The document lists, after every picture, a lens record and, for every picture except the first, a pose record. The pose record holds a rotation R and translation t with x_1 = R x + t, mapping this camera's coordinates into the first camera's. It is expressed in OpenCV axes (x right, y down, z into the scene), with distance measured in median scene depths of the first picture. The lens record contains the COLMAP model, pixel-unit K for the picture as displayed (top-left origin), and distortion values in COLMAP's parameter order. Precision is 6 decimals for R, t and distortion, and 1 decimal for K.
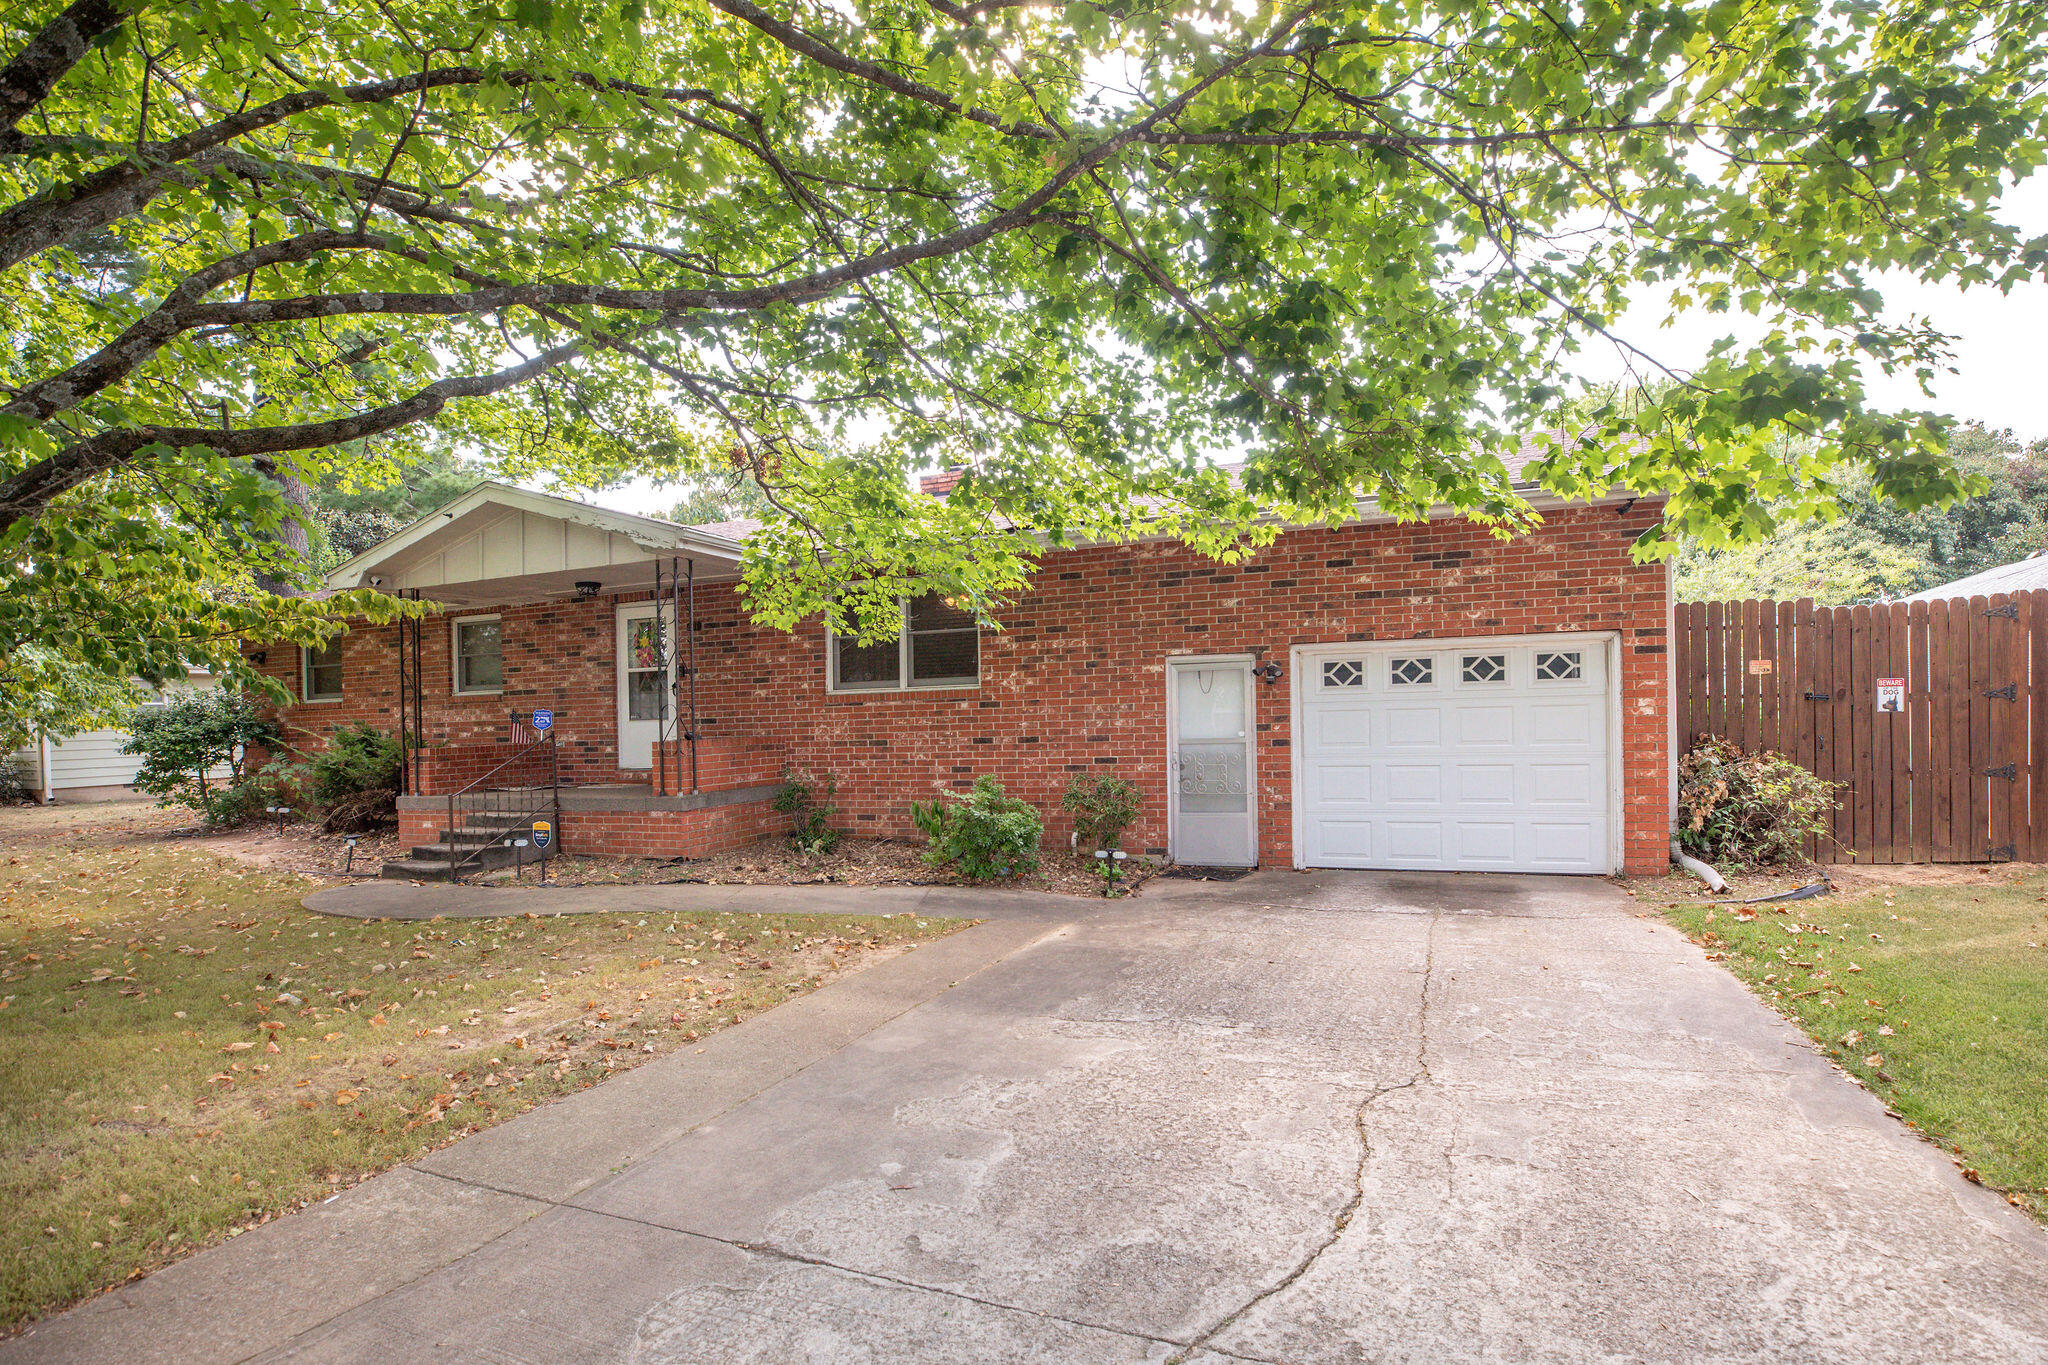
lens RADIAL K [[942.4, 0, 1024.5], [0, 942.4, 726.3], [0, 0, 1]] dist [-0.002768, -0.000381]
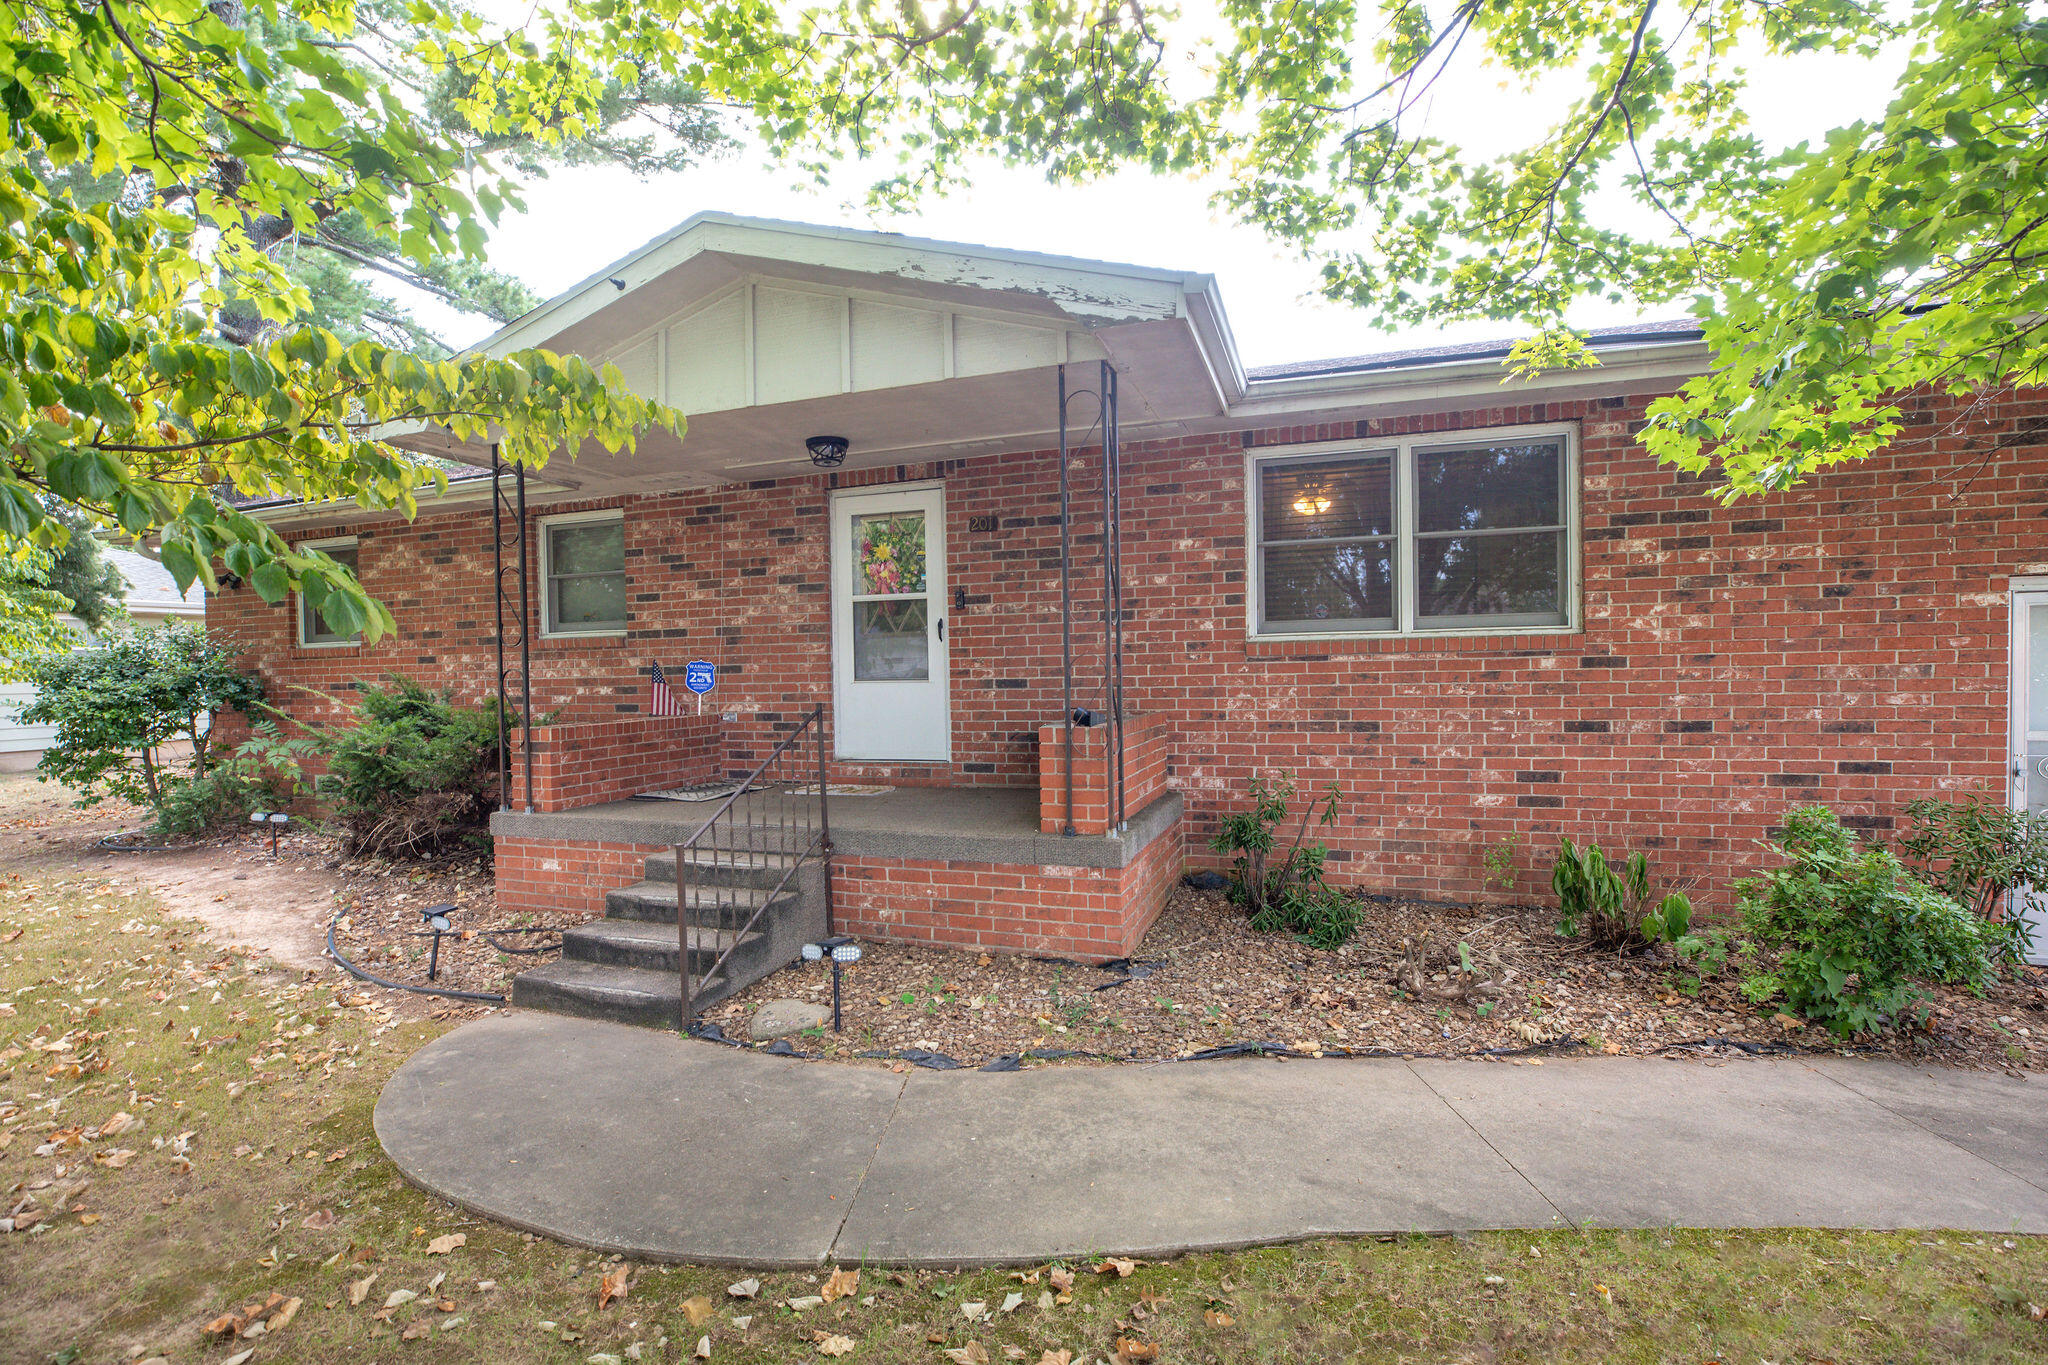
lens RADIAL K [[914.5, 0, 1021.0], [0, 914.5, 706.5], [0, 0, 1]] dist [-0.036668, 0.011456]
pose [[0.998816, 0.009838, 0.047640, -0.343136], [-0.010999, 0.999647, 0.024170, -0.005025], [-0.047385, -0.024665, 0.998572, 0.406639]]
